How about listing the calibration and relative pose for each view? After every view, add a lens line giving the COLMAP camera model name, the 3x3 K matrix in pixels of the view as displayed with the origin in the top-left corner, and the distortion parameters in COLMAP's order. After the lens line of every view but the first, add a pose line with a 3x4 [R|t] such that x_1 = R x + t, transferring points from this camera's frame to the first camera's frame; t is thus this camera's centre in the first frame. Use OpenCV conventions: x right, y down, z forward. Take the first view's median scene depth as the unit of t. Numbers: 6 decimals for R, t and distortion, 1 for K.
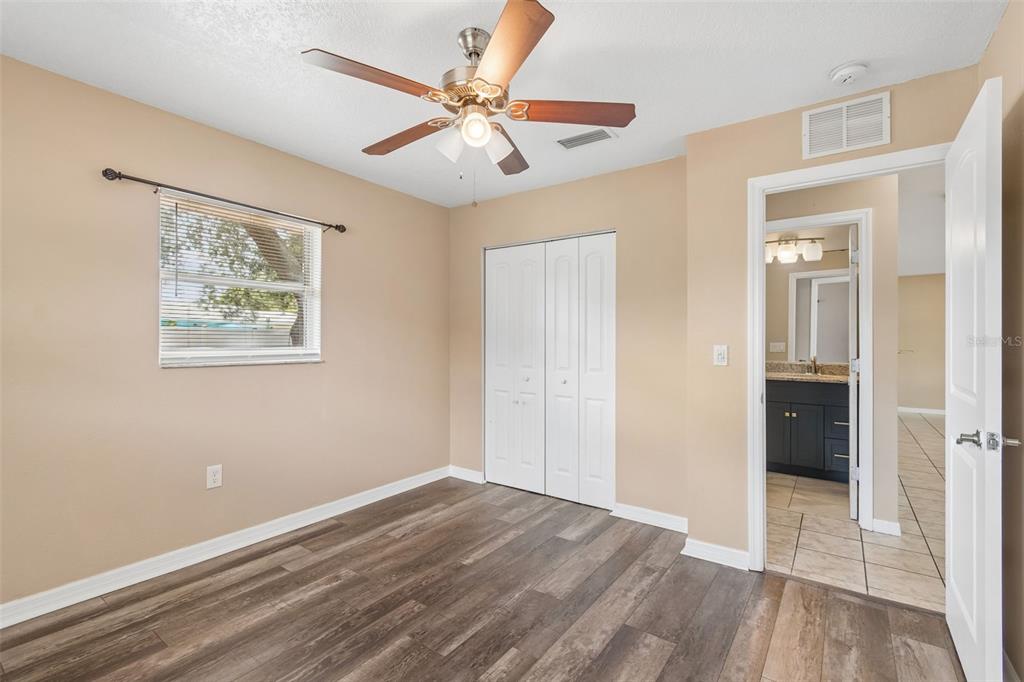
lens RADIAL K [[464.7, 0, 506.1], [0, 464.7, 338.2], [0, 0, 1]] dist [0.002832, 0.000236]
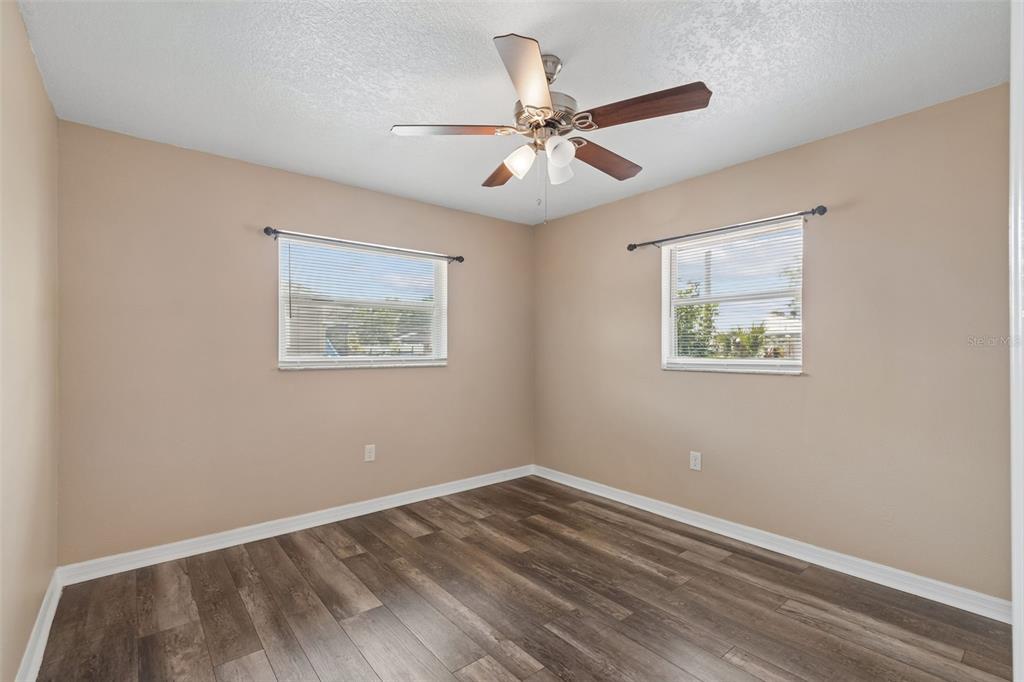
lens RADIAL K [[464.7, 0, 503.5], [0, 464.7, 349.6], [0, 0, 1]] dist [0.002832, 0.000236]
pose [[-0.262678, -0.002592, -0.964880, 0.736149], [0.005811, 0.999974, -0.004268, 0.006227], [0.964866, -0.006729, -0.262656, 0.890548]]
